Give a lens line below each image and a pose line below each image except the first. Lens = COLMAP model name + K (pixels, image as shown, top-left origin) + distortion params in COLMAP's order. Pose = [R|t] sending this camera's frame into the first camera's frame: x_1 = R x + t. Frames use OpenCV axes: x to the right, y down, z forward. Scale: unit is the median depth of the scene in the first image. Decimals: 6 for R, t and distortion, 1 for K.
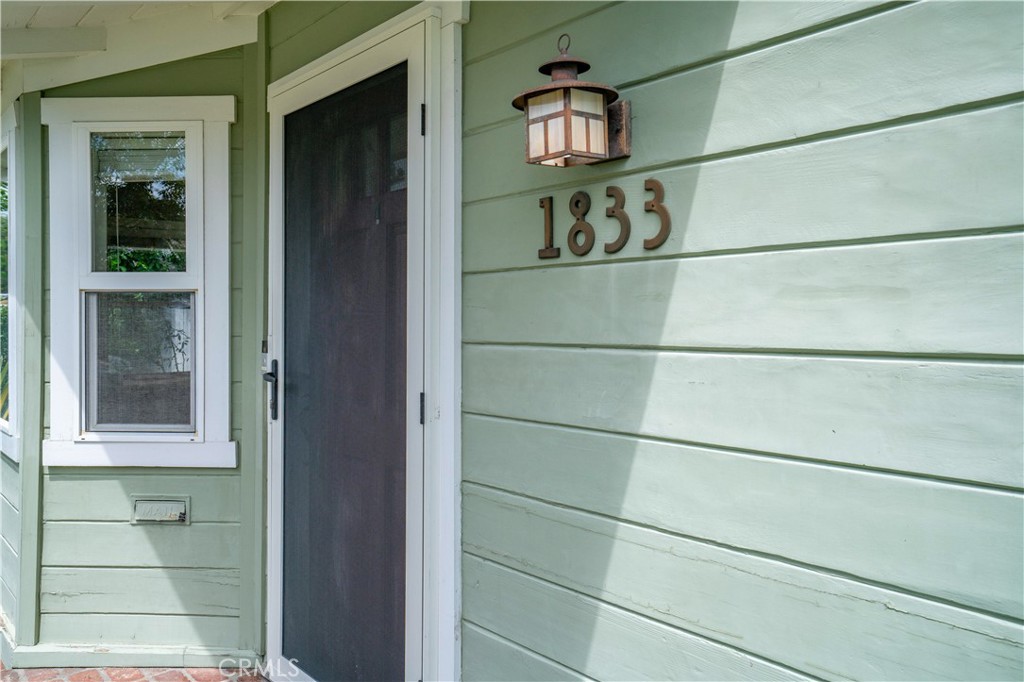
lens RADIAL K [[765.8, 0, 512.0], [0, 765.8, 341.0], [0, 0, 1]] dist [-0.005002, -0.001090]
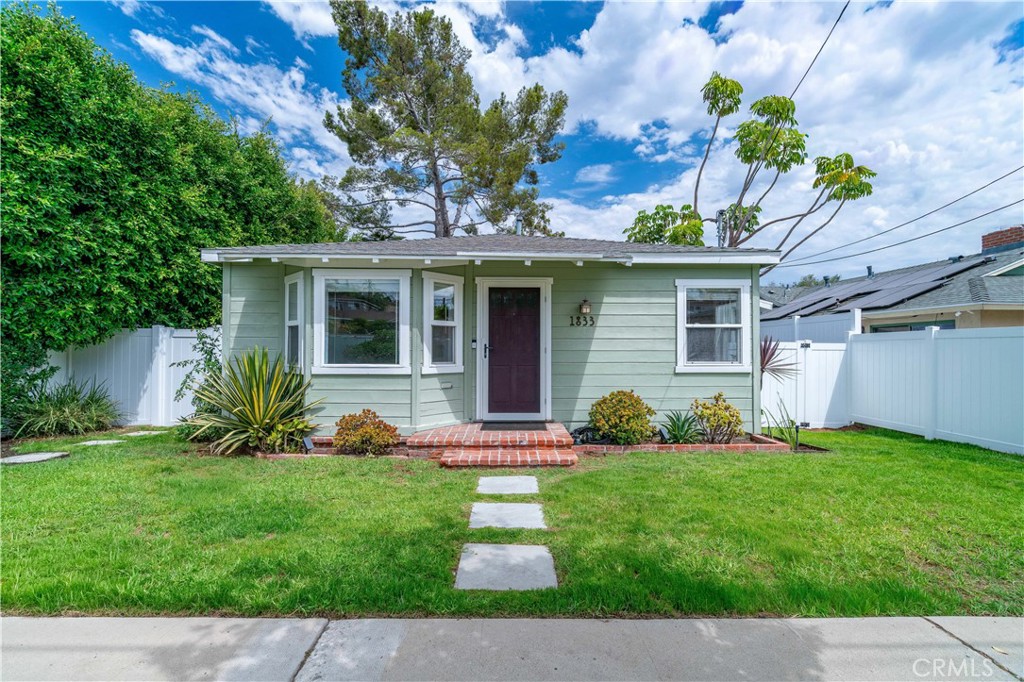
lens RADIAL K [[466.4, 0, 505.2], [0, 466.4, 350.6], [0, 0, 1]] dist [-0.011885, -0.000195]
pose [[0.652196, -0.001310, 0.758049, -2.219175], [0.015807, 0.999805, -0.011872, 0.095595], [-0.757885, 0.019725, 0.652090, -0.772392]]
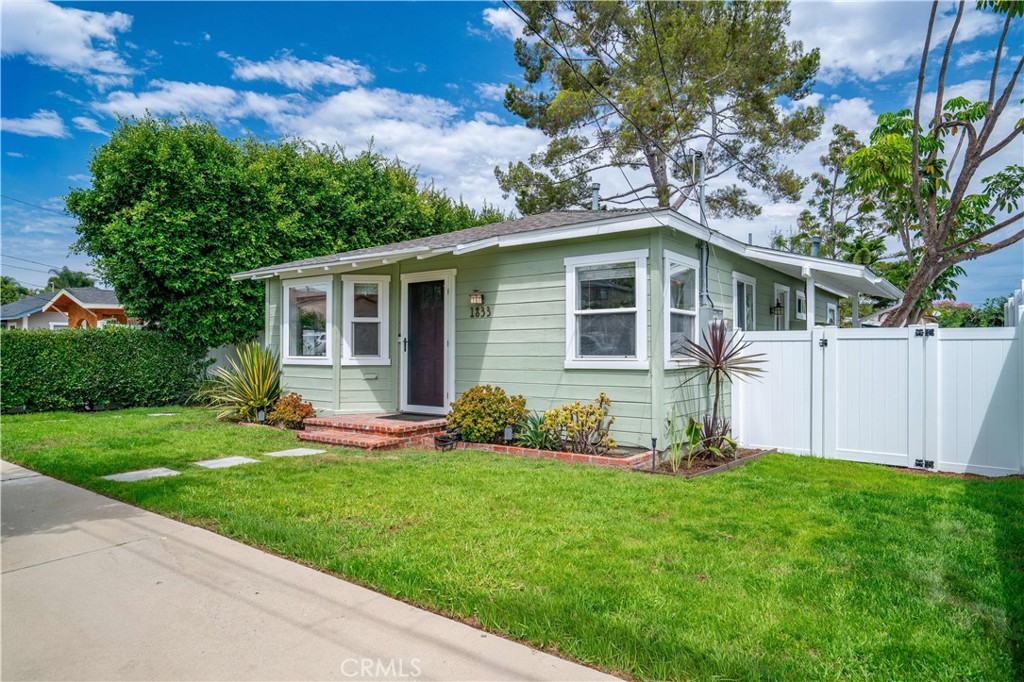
lens RADIAL K [[634.1, 0, 501.1], [0, 634.1, 353.5], [0, 0, 1]] dist [-0.031063, 0.000529]
pose [[0.983284, -0.003862, 0.182040, -0.436141], [0.007068, 0.999831, -0.016961, 0.182192], [-0.181944, 0.017964, 0.983145, -2.711474]]
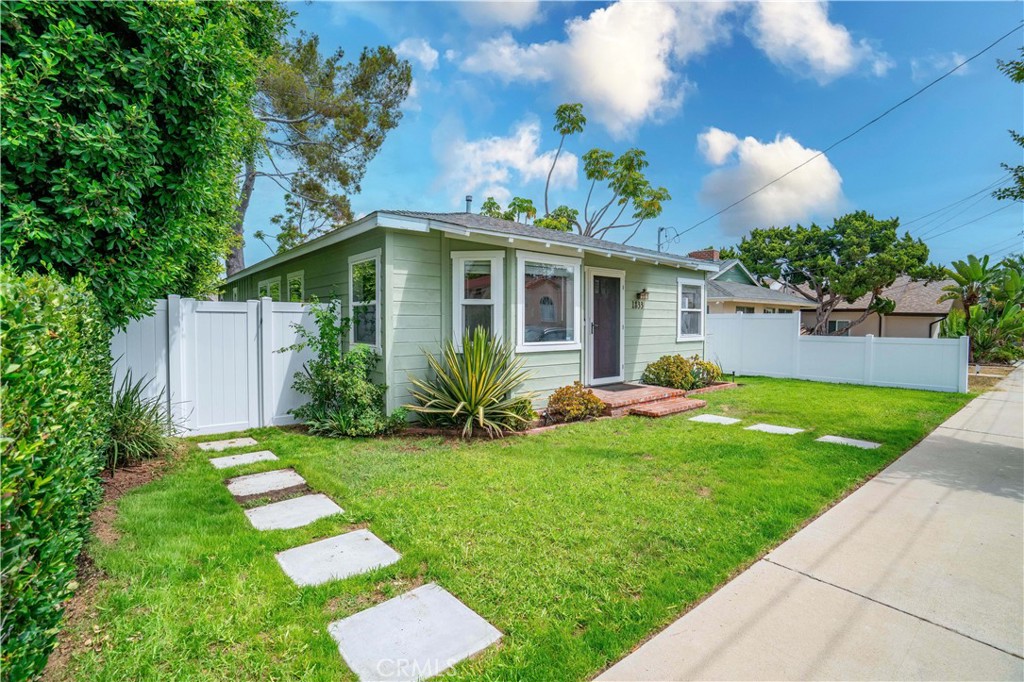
lens RADIAL K [[492.8, 0, 512.0], [0, 492.8, 341.0], [0, 0, 1]] dist [-0.043006, 0.001011]
pose [[0.033078, -0.044340, 0.998469, -3.635353], [0.017432, 0.998889, 0.043781, -0.003323], [-0.999301, 0.015958, 0.033814, 1.432801]]
